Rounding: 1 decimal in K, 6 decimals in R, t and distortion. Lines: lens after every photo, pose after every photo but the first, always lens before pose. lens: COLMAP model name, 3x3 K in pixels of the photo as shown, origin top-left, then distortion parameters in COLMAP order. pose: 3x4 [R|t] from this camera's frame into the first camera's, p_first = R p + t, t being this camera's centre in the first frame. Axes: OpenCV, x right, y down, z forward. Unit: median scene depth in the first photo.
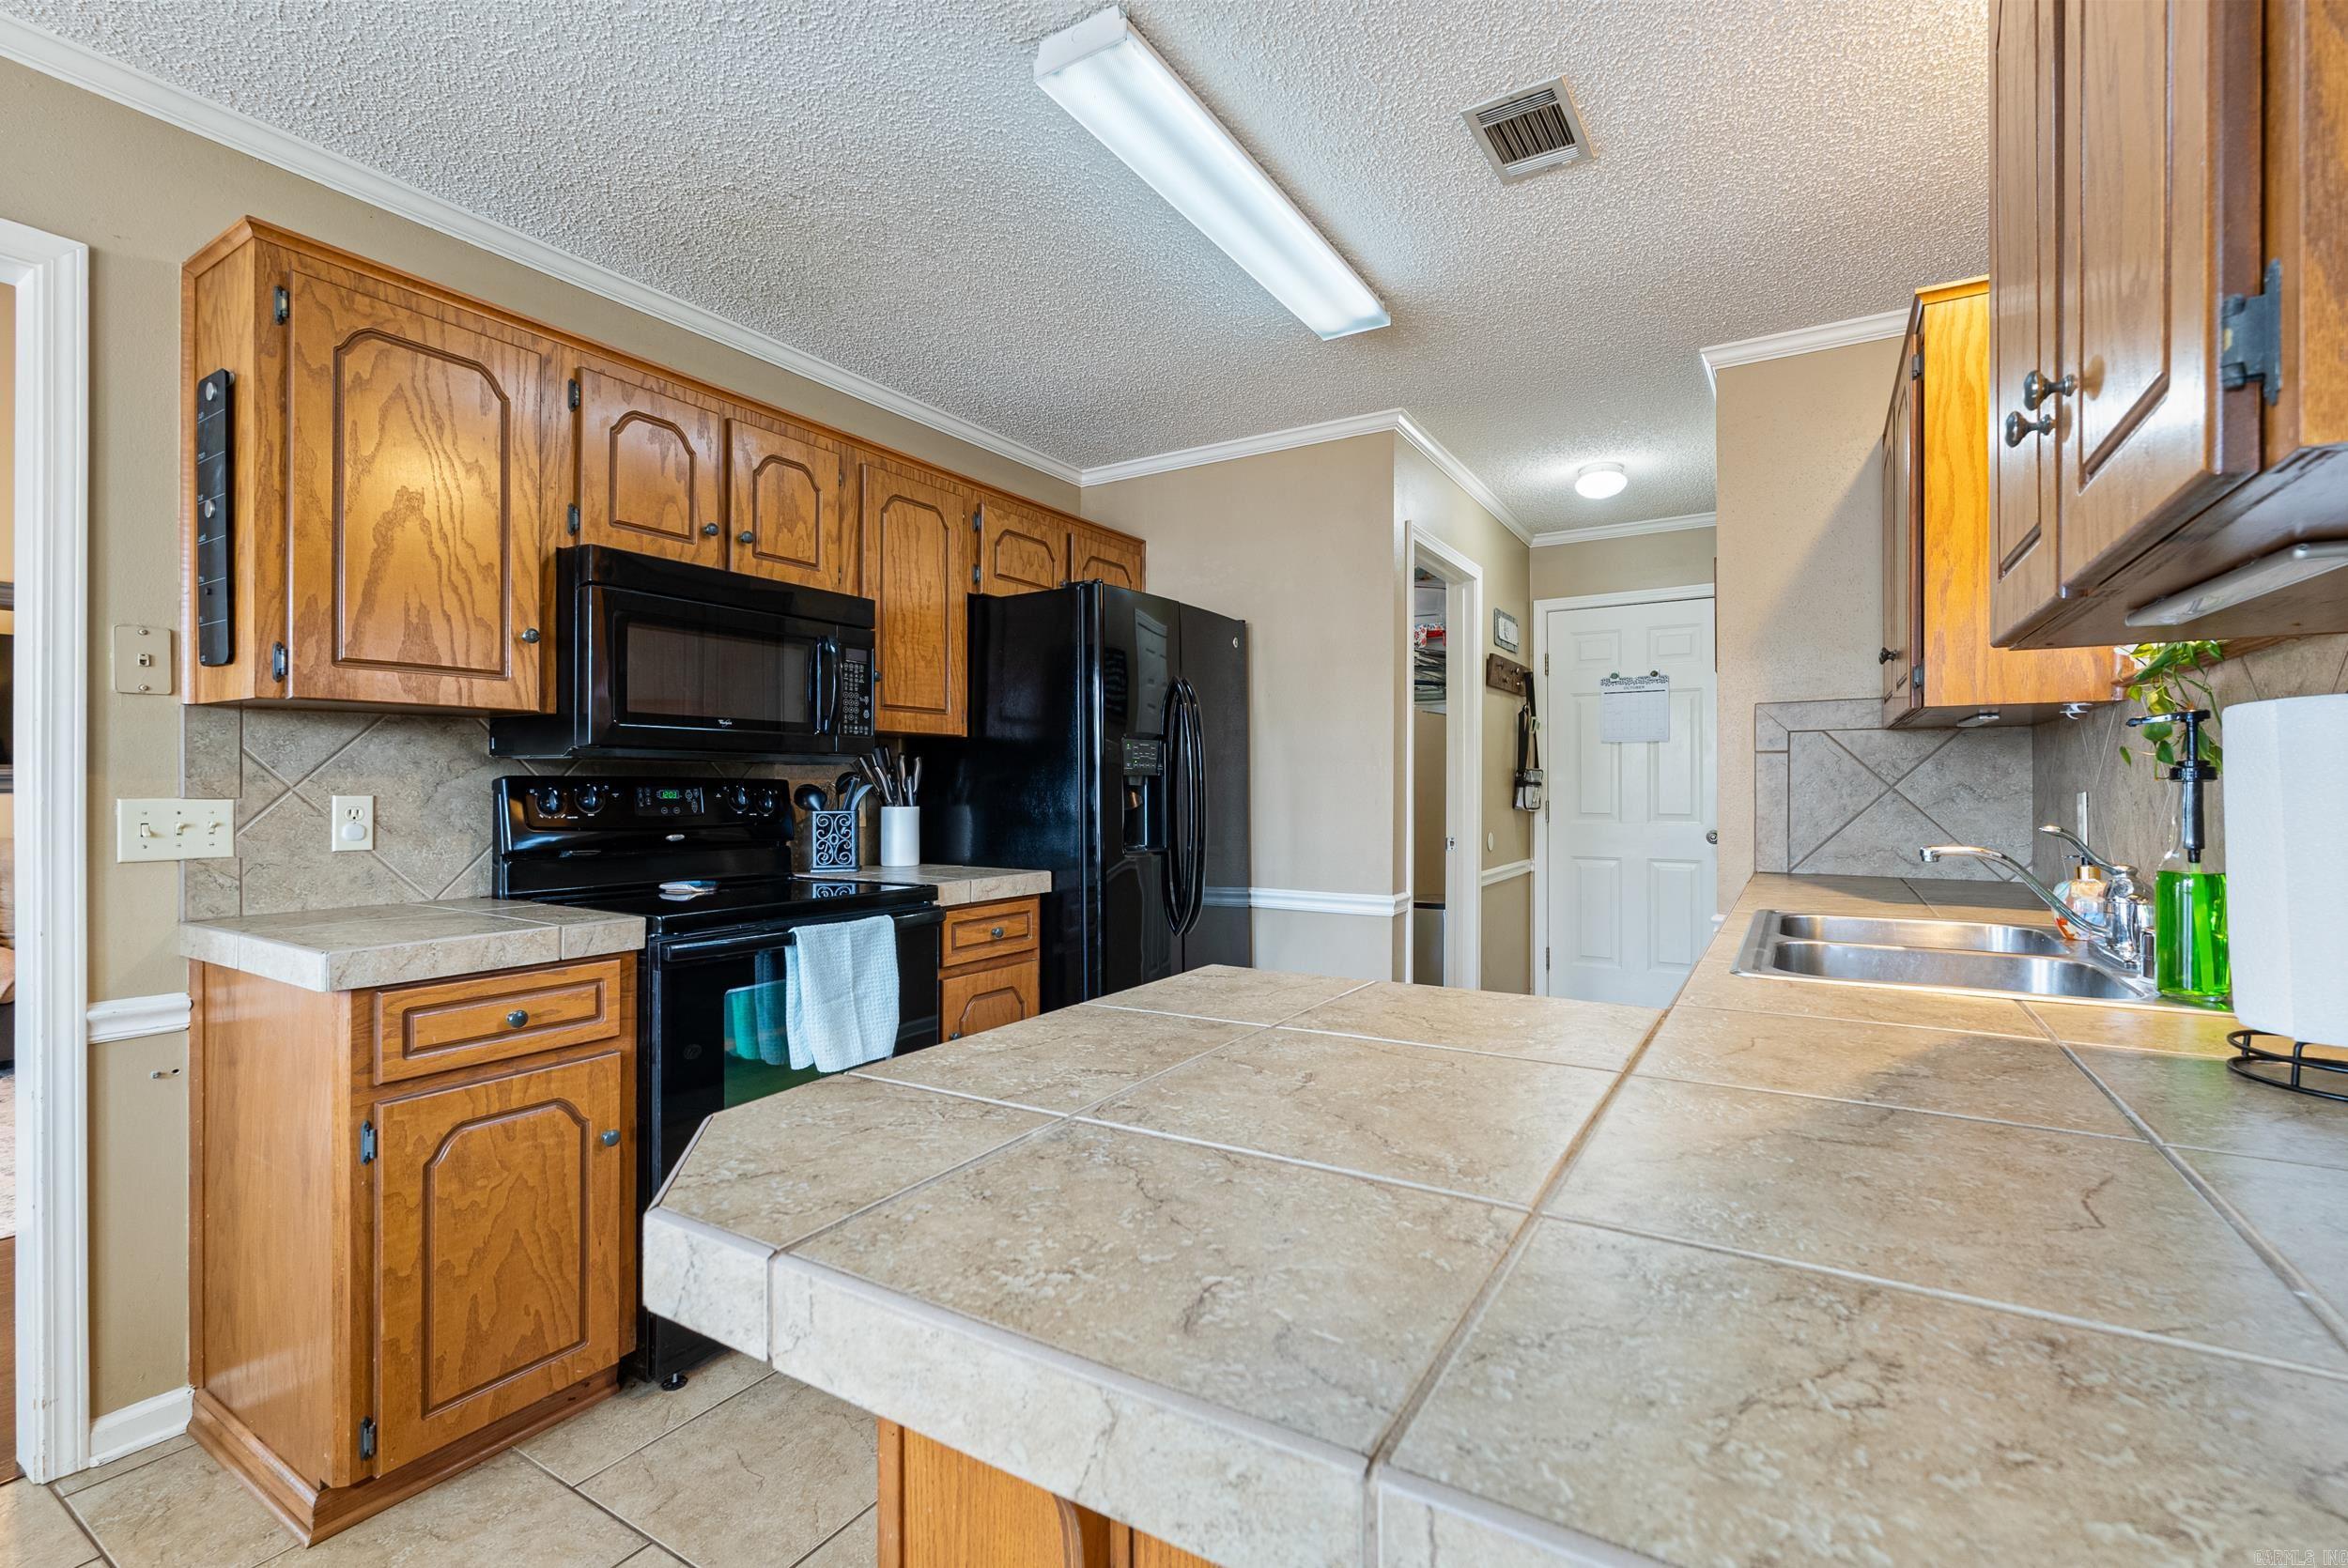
lens RADIAL K [[1035.0, 0, 1174.0], [0, 1035.0, 784.0], [0, 0, 1]] dist [-0.003890, 0.000755]
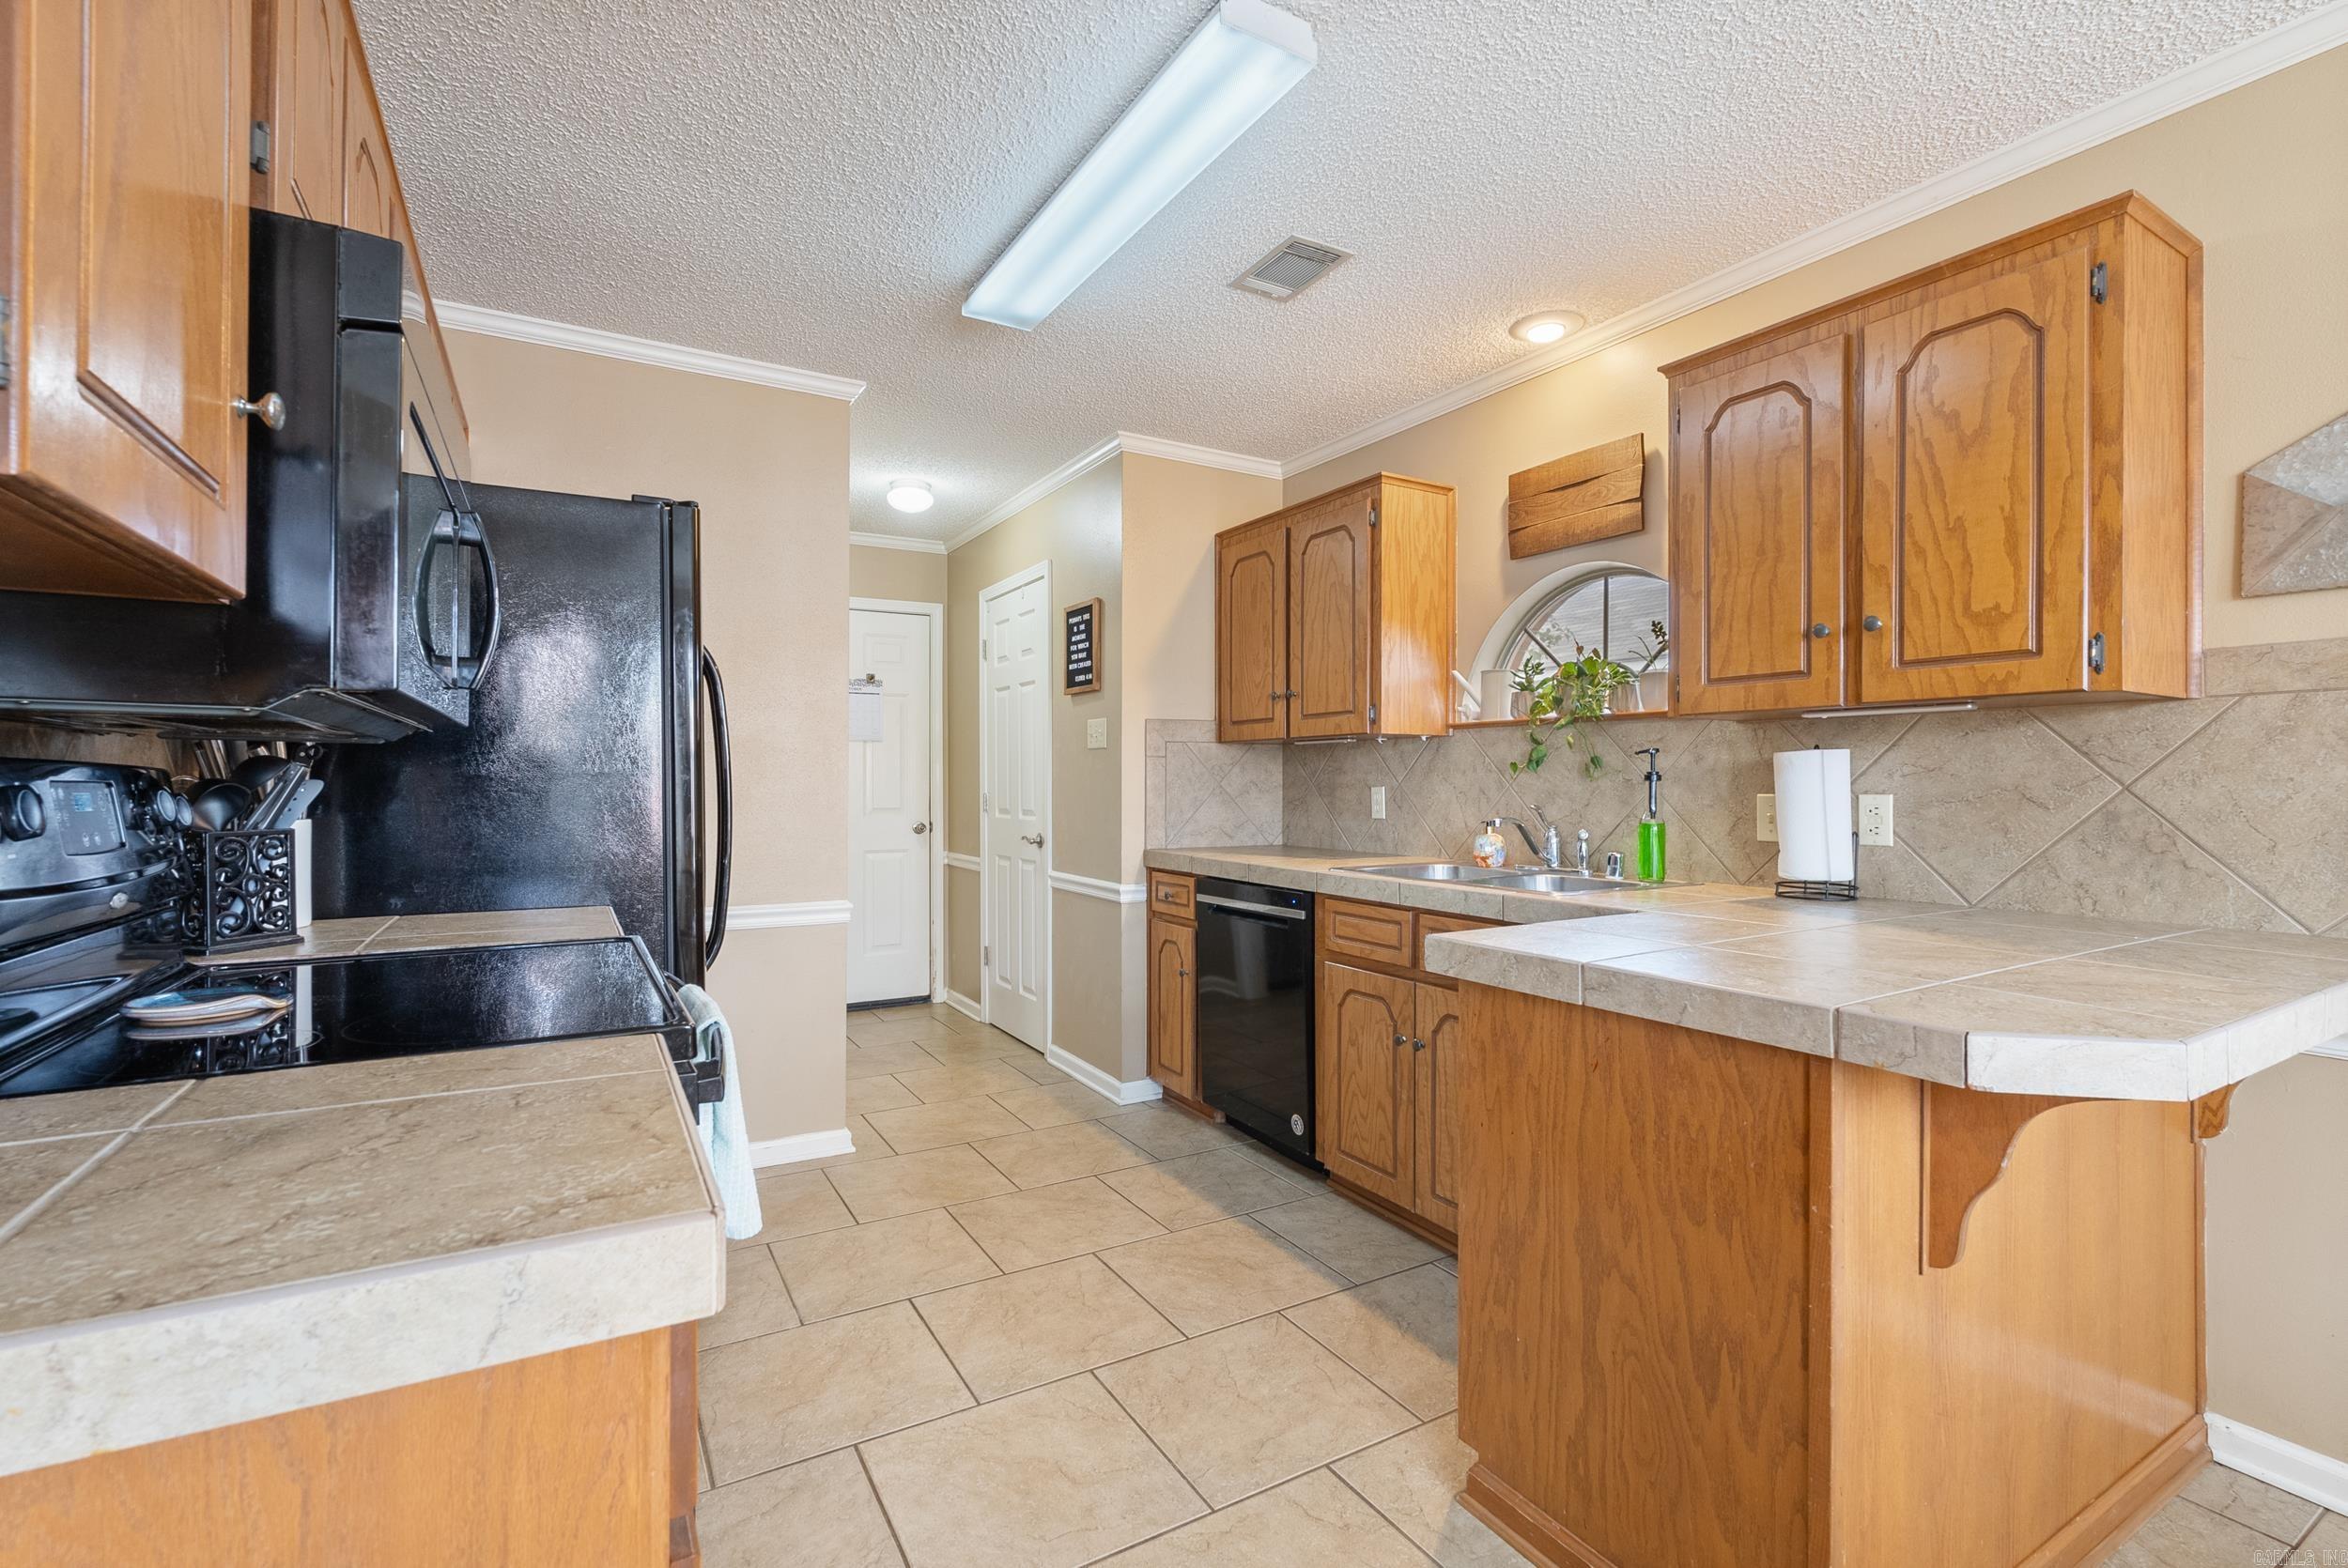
lens RADIAL K [[1049.7, 0, 1182.0], [0, 1049.7, 783.5], [0, 0, 1]] dist [-0.003868, -0.000031]
pose [[0.465348, -0.000444, 0.885128, -0.616270], [-0.002677, 0.999995, 0.001908, 0.000283], [-0.885124, -0.003257, 0.465344, 0.371082]]
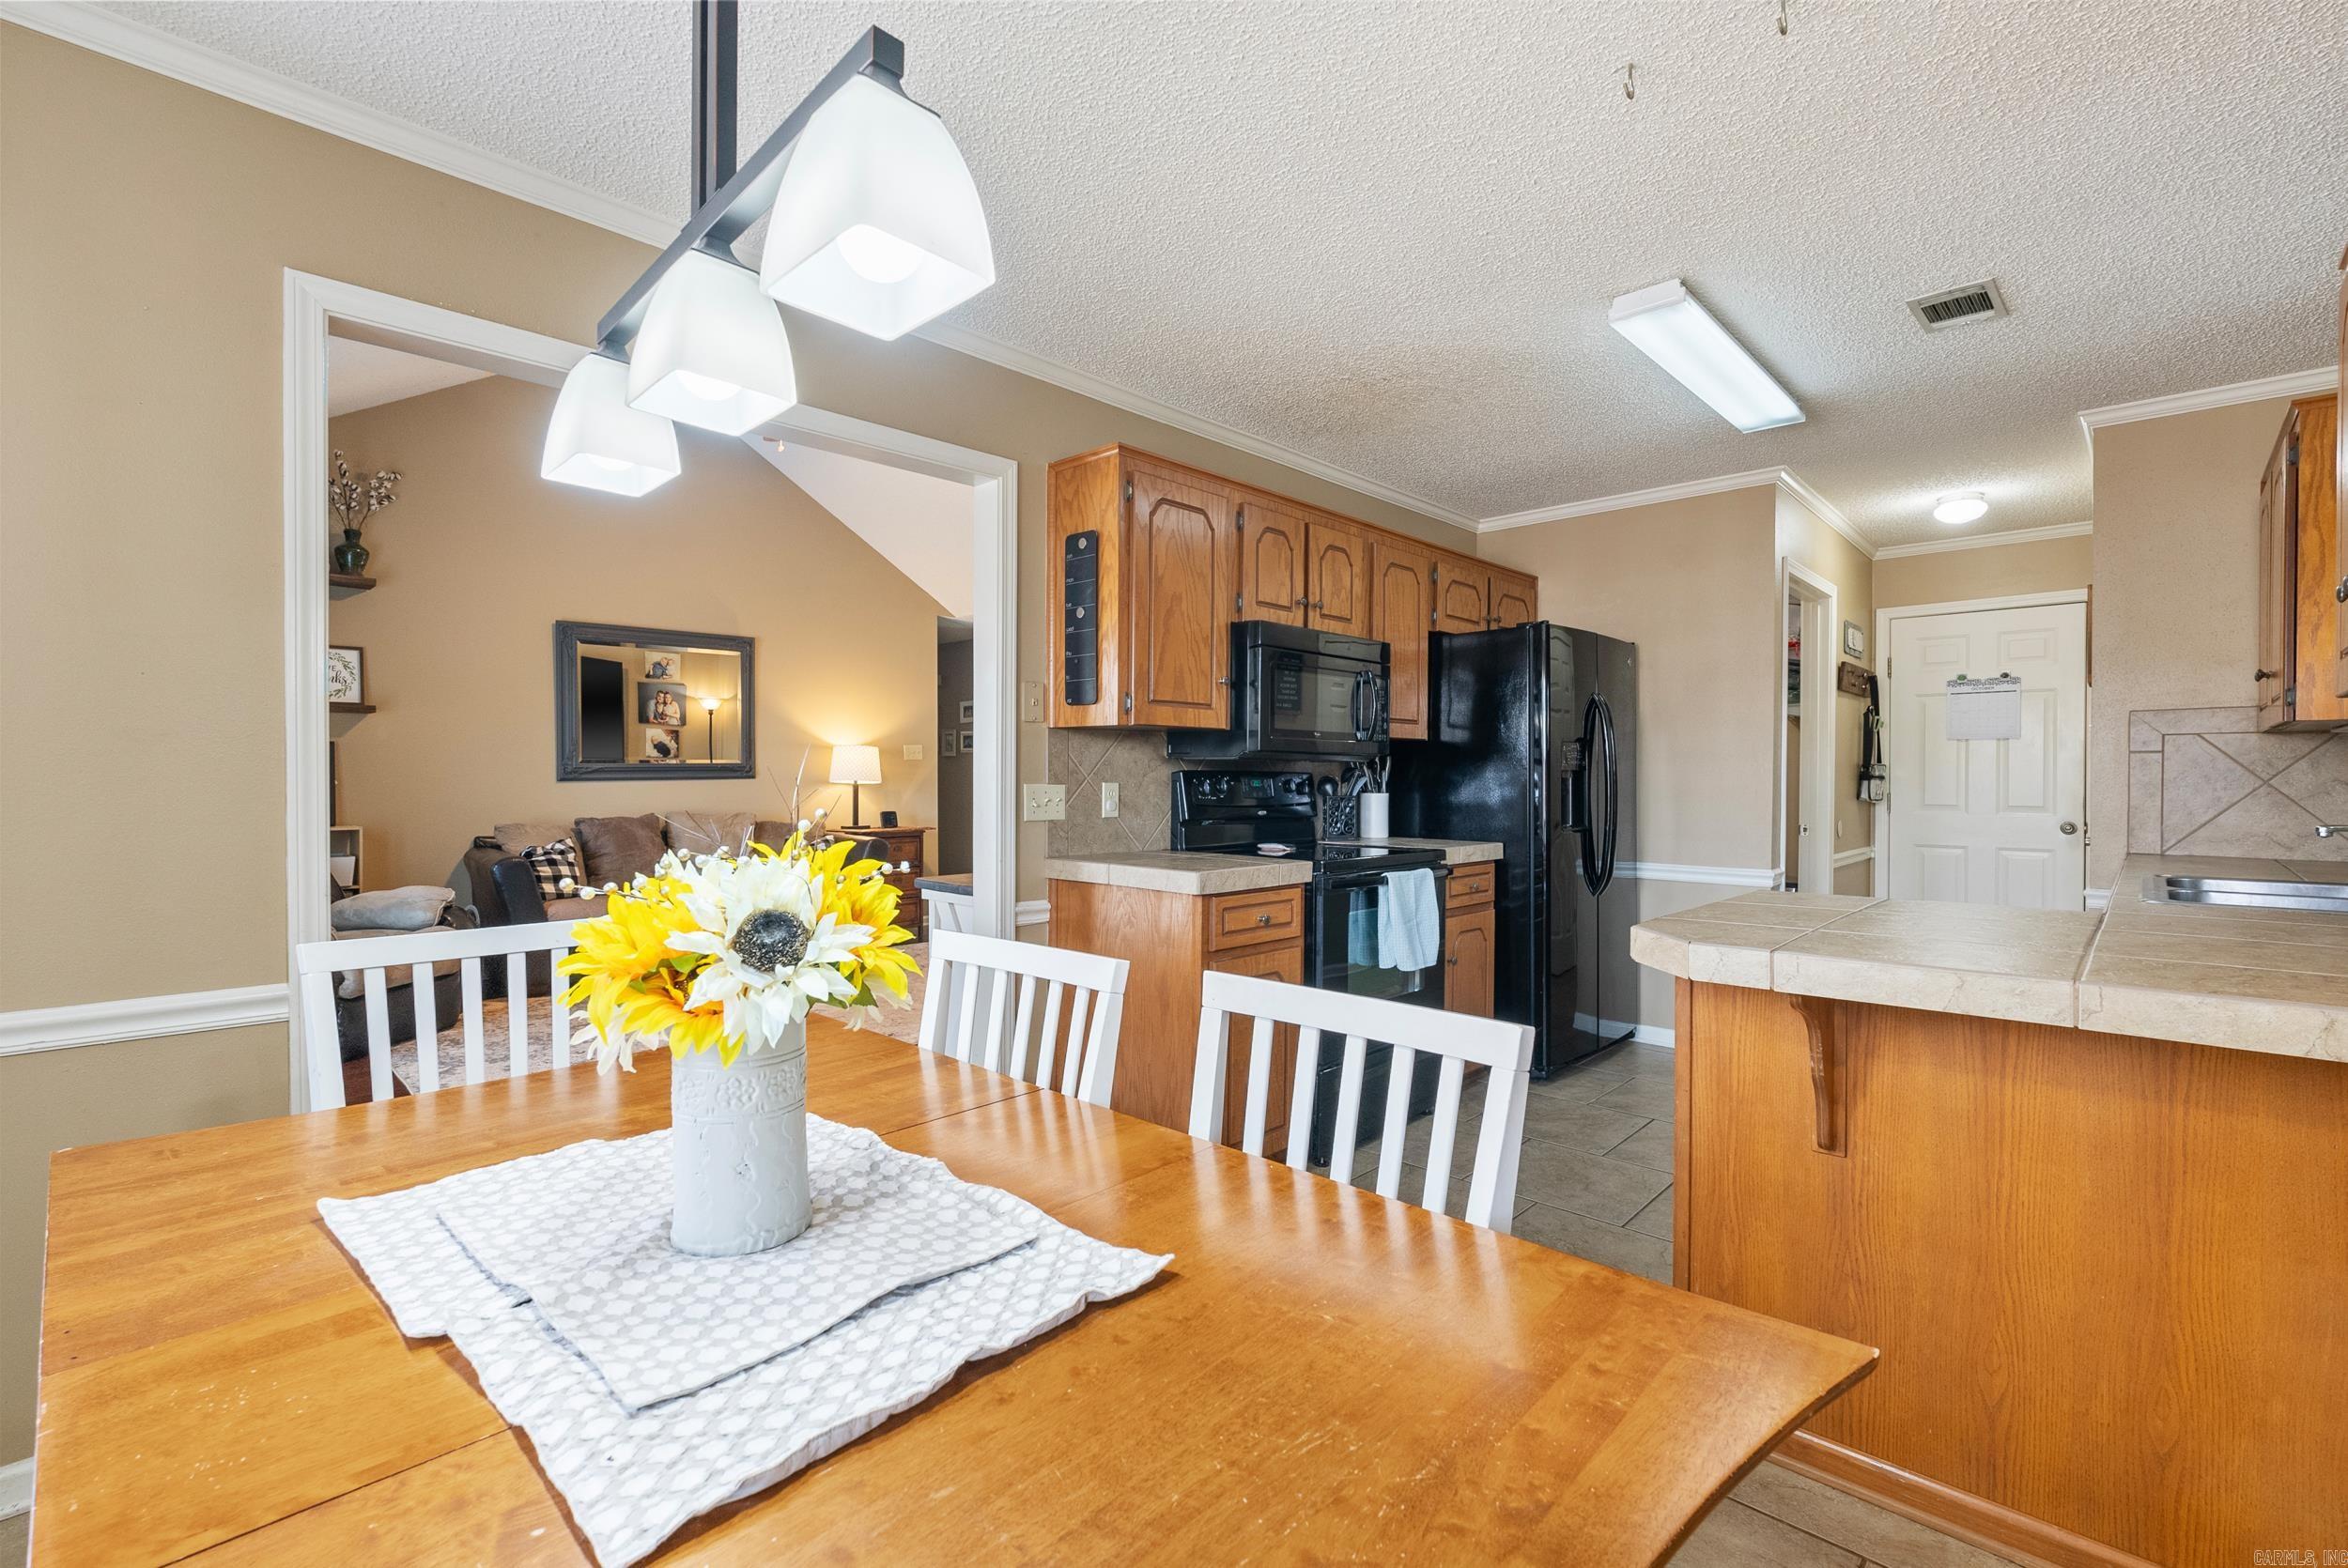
lens RADIAL K [[1035.0, 0, 1174.0], [0, 1035.0, 784.0], [0, 0, 1]] dist [-0.003890, 0.000755]
pose [[0.978365, 0.005263, -0.206819, -0.282658], [-0.003451, 0.999952, 0.009123, -0.001247], [0.206857, -0.008212, 0.978337, -0.411590]]
